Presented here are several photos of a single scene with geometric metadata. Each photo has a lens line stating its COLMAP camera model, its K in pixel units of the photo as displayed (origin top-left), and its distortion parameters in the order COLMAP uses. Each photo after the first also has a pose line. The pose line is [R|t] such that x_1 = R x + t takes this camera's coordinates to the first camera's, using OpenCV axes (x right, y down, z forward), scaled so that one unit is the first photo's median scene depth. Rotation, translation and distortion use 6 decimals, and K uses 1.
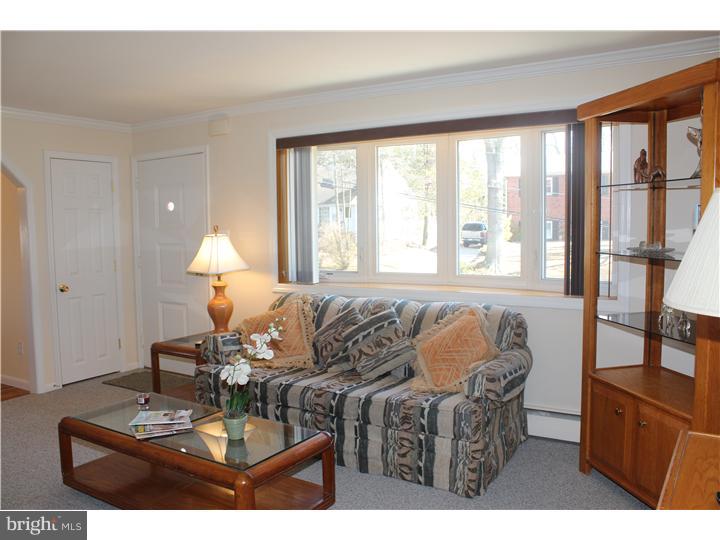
lens RADIAL K [[603.2, 0, 362.9], [0, 603.2, 271.2], [0, 0, 1]] dist [-0.161408, 0.140851]
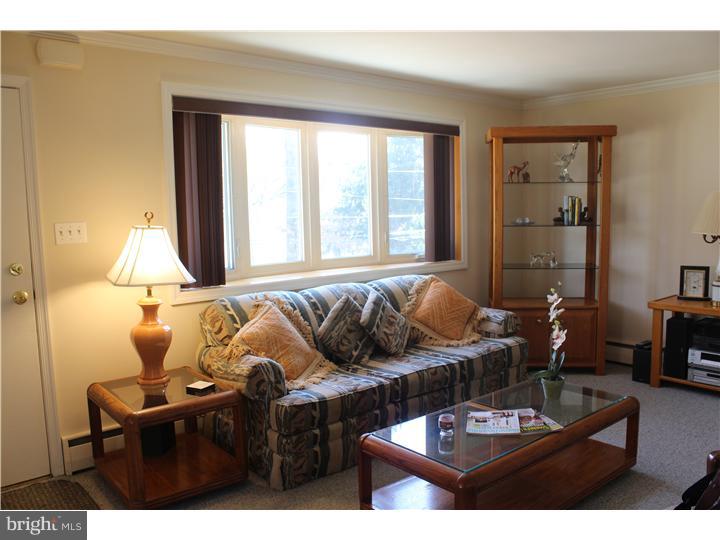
lens RADIAL K [[603.2, 0, 362.9], [0, 603.2, 271.2], [0, 0, 1]] dist [-0.161408, 0.140851]
pose [[0.325141, -0.084406, 0.941891, -0.848832], [0.103005, 0.993244, 0.053451, -0.024311], [-0.940039, 0.079640, 0.331639, 0.620225]]
